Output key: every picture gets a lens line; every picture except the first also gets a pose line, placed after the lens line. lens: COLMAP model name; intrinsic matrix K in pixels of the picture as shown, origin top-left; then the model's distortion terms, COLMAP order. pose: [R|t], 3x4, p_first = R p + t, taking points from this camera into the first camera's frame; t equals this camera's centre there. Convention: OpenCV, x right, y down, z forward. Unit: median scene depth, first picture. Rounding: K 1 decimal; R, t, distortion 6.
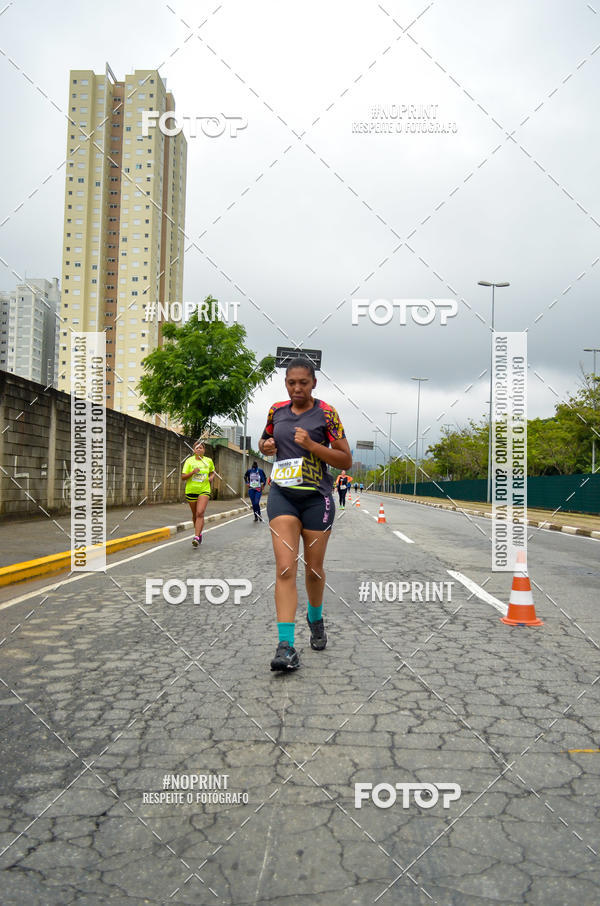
lens RADIAL K [[717.4, 0, 303.8], [0, 717.4, 452.1], [0, 0, 1]] dist [-0.006232, 0.004513]
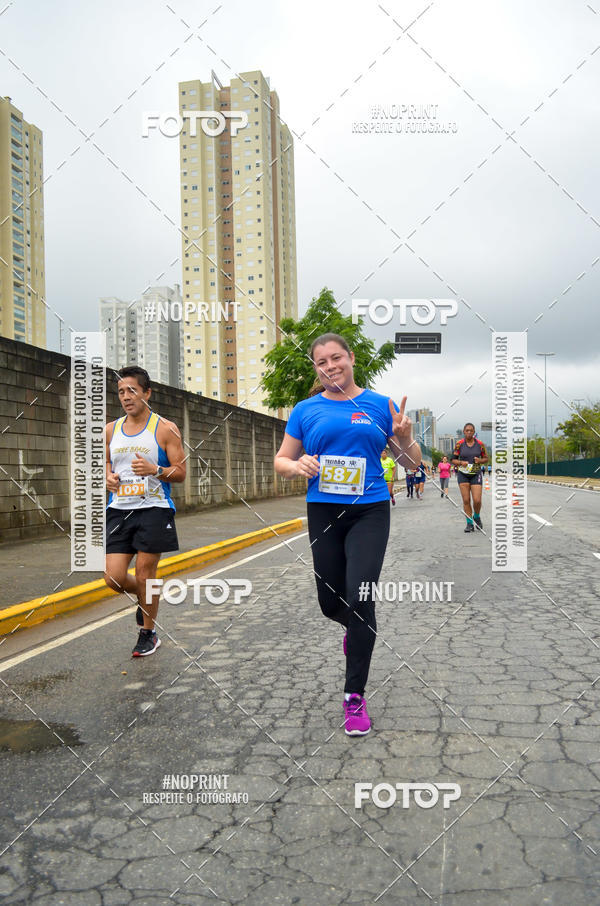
lens RADIAL K [[714.6, 0, 301.4], [0, 714.6, 453.5], [0, 0, 1]] dist [-0.007160, 0.006135]
pose [[0.983556, -0.052787, -0.172717, -0.017975], [0.055877, 0.998352, 0.013077, -0.002610], [0.171742, -0.022513, 0.984885, 0.001238]]
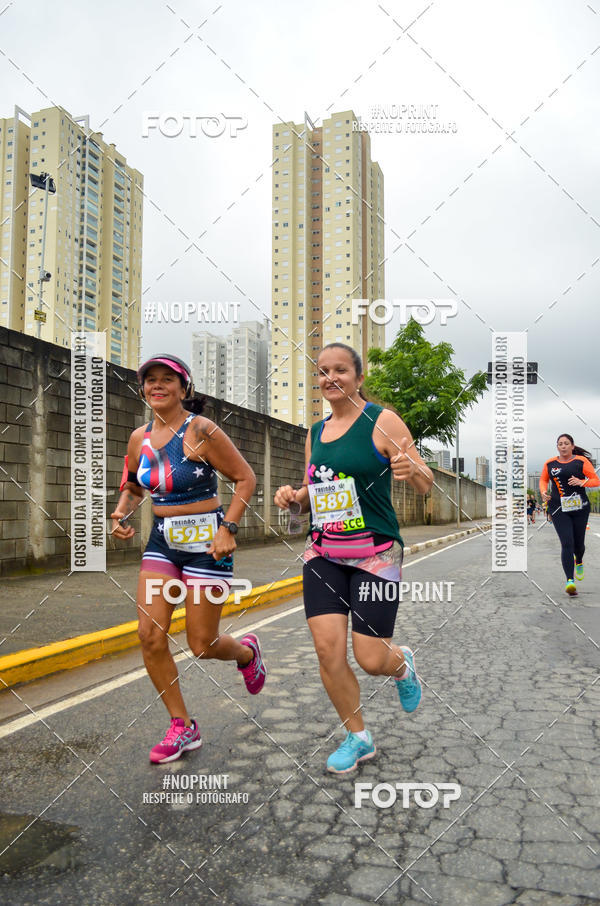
lens RADIAL K [[711.5, 0, 302.9], [0, 711.5, 452.8], [0, 0, 1]] dist [-0.002300, 0.004568]
pose [[0.958065, -0.042852, -0.283328, -0.058252], [0.032700, 0.998646, -0.040465, 0.016603], [0.284678, 0.029503, 0.958169, 0.173207]]
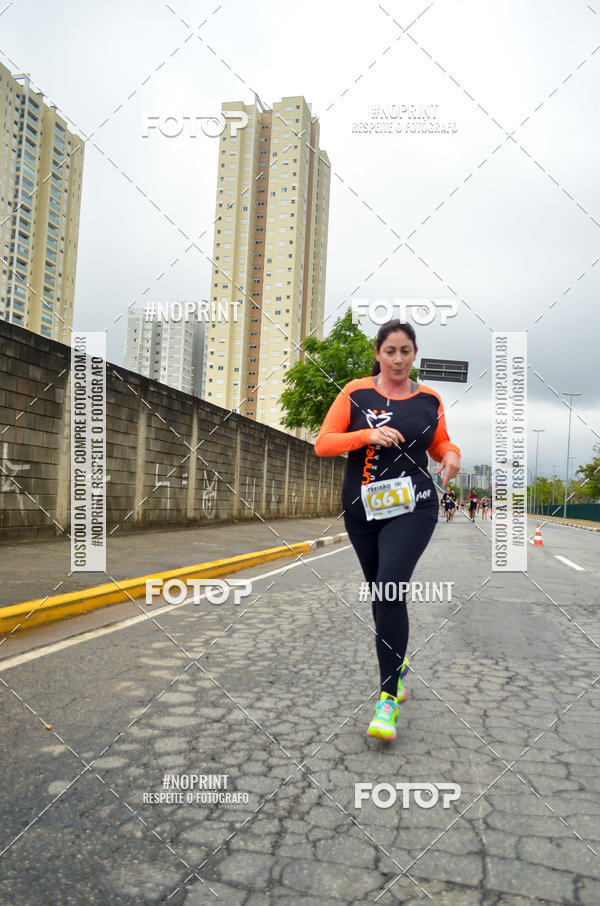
lens RADIAL K [[712.9, 0, 302.6], [0, 712.9, 452.9], [0, 0, 1]] dist [-0.003515, 0.006480]
pose [[0.981239, 0.013268, -0.192339, -0.041782], [-0.017797, 0.999603, -0.021839, 0.020376], [0.191973, 0.024852, 0.981085, 0.186624]]
